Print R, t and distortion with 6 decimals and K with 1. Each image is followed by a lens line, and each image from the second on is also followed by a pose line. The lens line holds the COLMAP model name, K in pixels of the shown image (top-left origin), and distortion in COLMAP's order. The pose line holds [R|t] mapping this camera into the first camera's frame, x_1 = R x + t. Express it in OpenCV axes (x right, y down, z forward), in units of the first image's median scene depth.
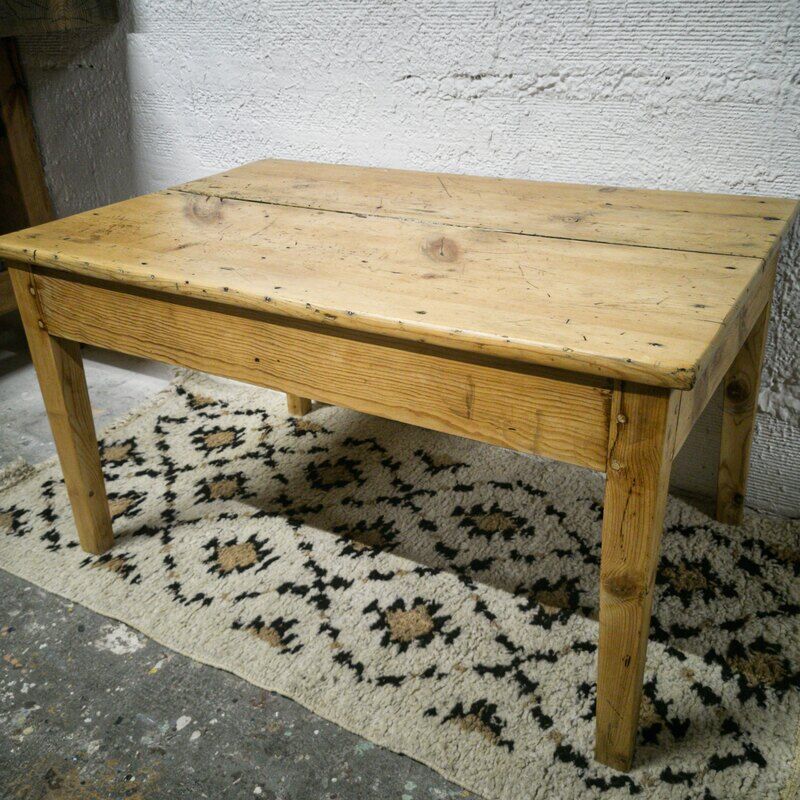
lens RADIAL K [[816.6, 0, 400.0], [0, 816.6, 400.0], [0, 0, 1]] dist [0.015130, -0.001715]
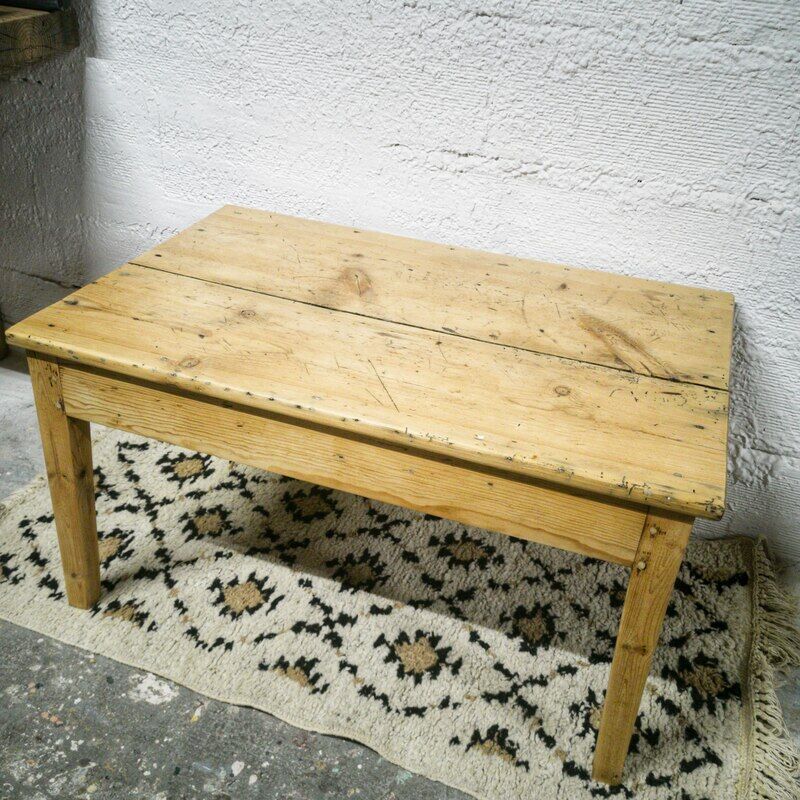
lens RADIAL K [[828.8, 0, 400.0], [0, 828.8, 400.0], [0, 0, 1]] dist [0.028316, -0.018160]
pose [[0.980180, -0.006223, 0.198009, -0.231083], [-0.009116, 0.997031, 0.076459, -0.166914], [-0.197897, -0.076749, 0.977214, -0.098947]]
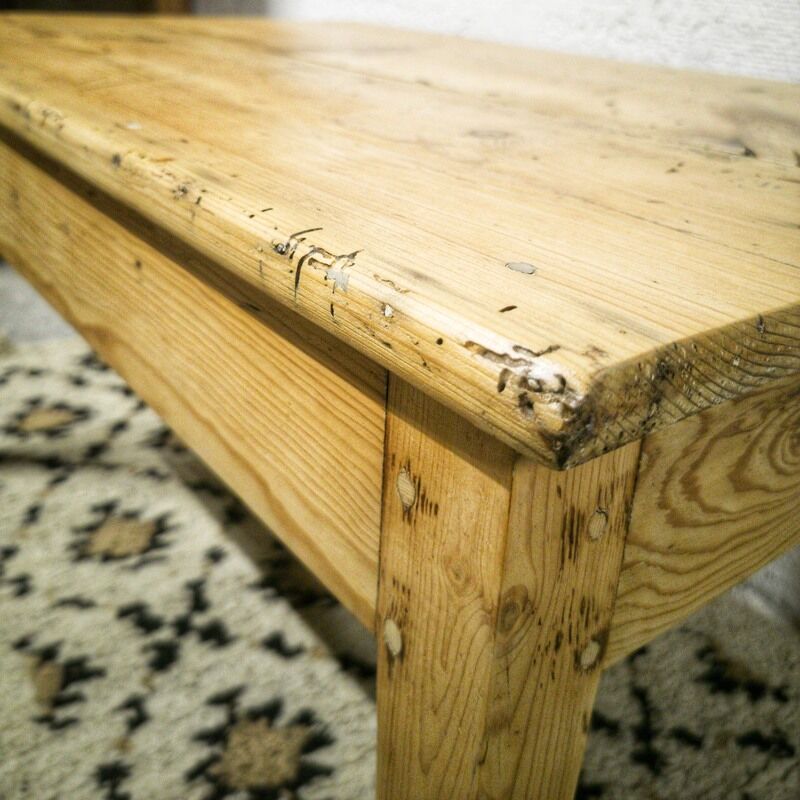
lens RADIAL K [[845.9, 0, 414.4], [0, 845.9, 280.4], [0, 0, 1]] dist [0.001262, -0.027247]
pose [[0.921696, 0.220820, -0.318929, 0.212970], [-0.259606, 0.962041, -0.084156, -0.015826], [0.288239, 0.160362, 0.944035, 0.421914]]
